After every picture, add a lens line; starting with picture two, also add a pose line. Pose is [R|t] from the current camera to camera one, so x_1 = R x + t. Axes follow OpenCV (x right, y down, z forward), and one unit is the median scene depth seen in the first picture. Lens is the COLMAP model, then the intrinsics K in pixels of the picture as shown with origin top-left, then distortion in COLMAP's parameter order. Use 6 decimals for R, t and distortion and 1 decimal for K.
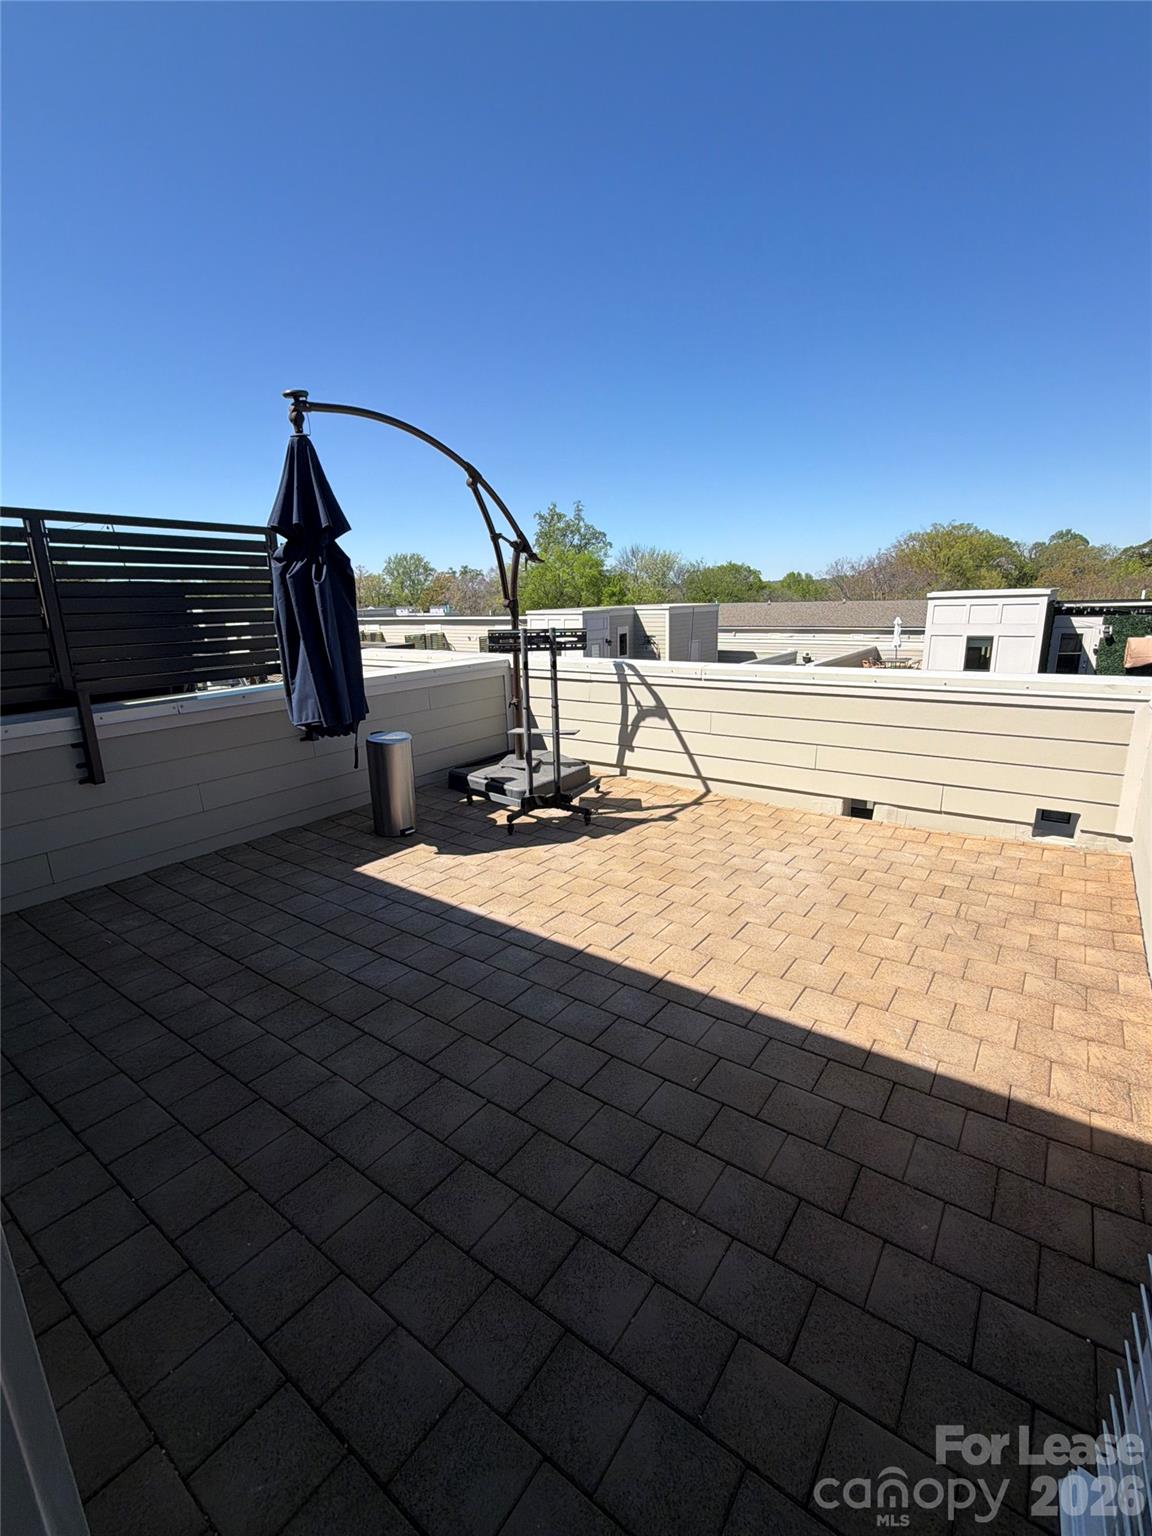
lens RADIAL K [[674.0, 0, 572.4], [0, 674.0, 761.2], [0, 0, 1]] dist [-0.000541, 0.000454]
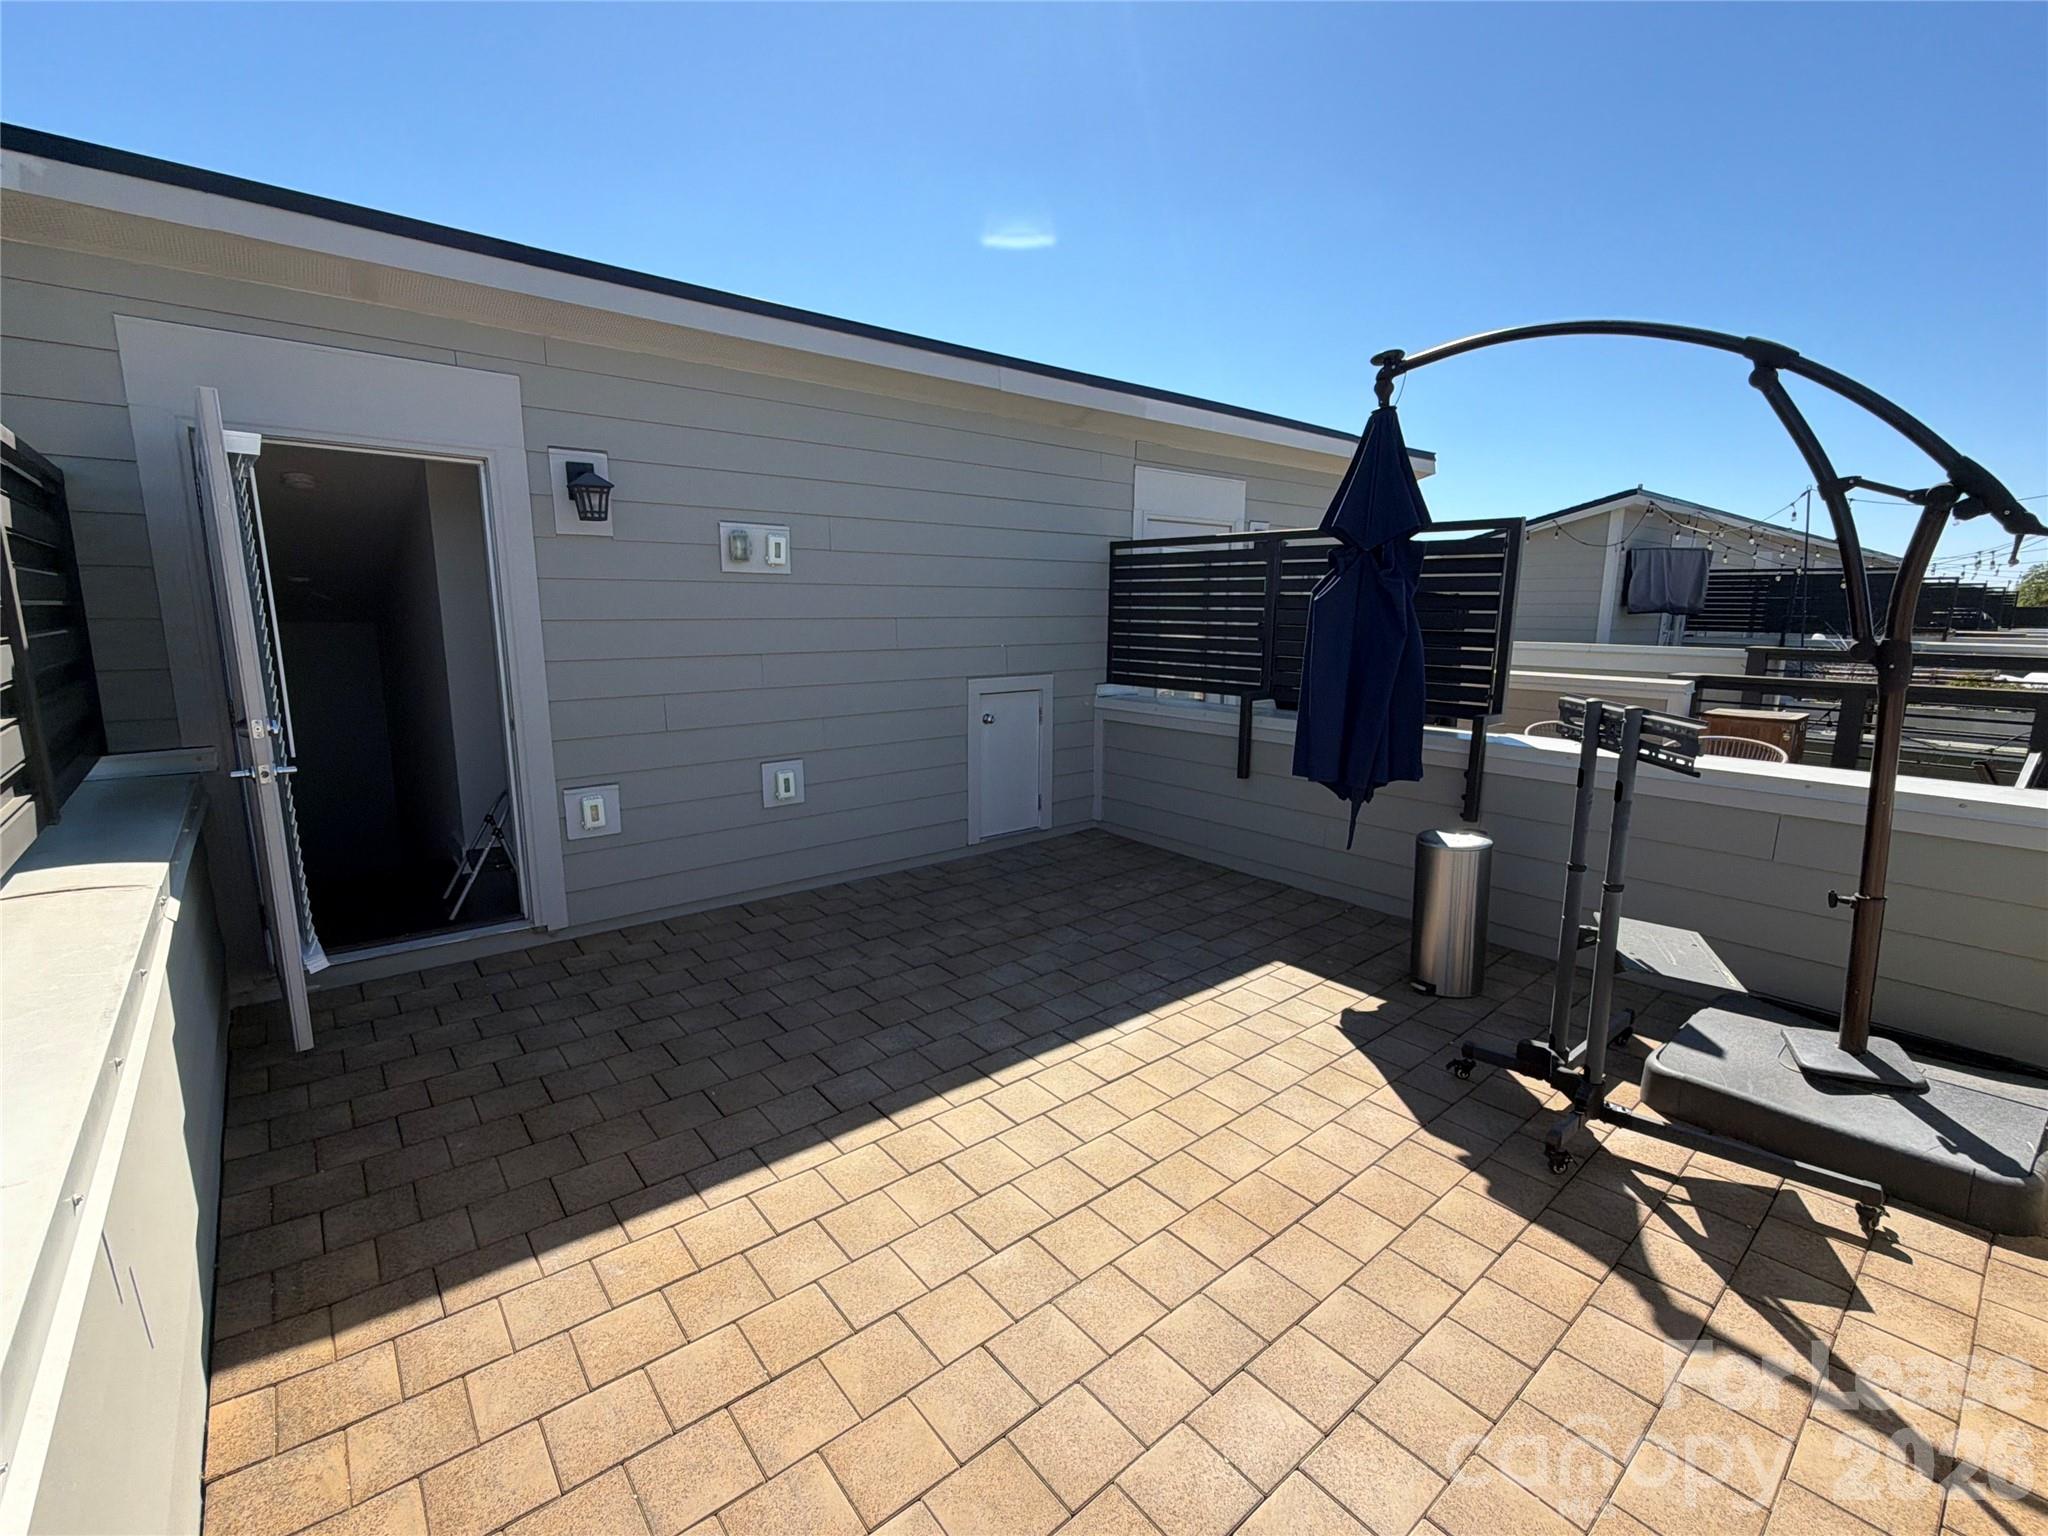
lens RADIAL K [[898.7, 0, 1020.6], [0, 898.7, 767.2], [0, 0, 1]] dist [-0.000541, 0.000454]
pose [[-0.246359, 0.193590, -0.949647, 0.738676], [-0.232302, 0.939490, 0.251783, -0.258754], [0.940927, 0.282634, -0.186481, 0.906398]]
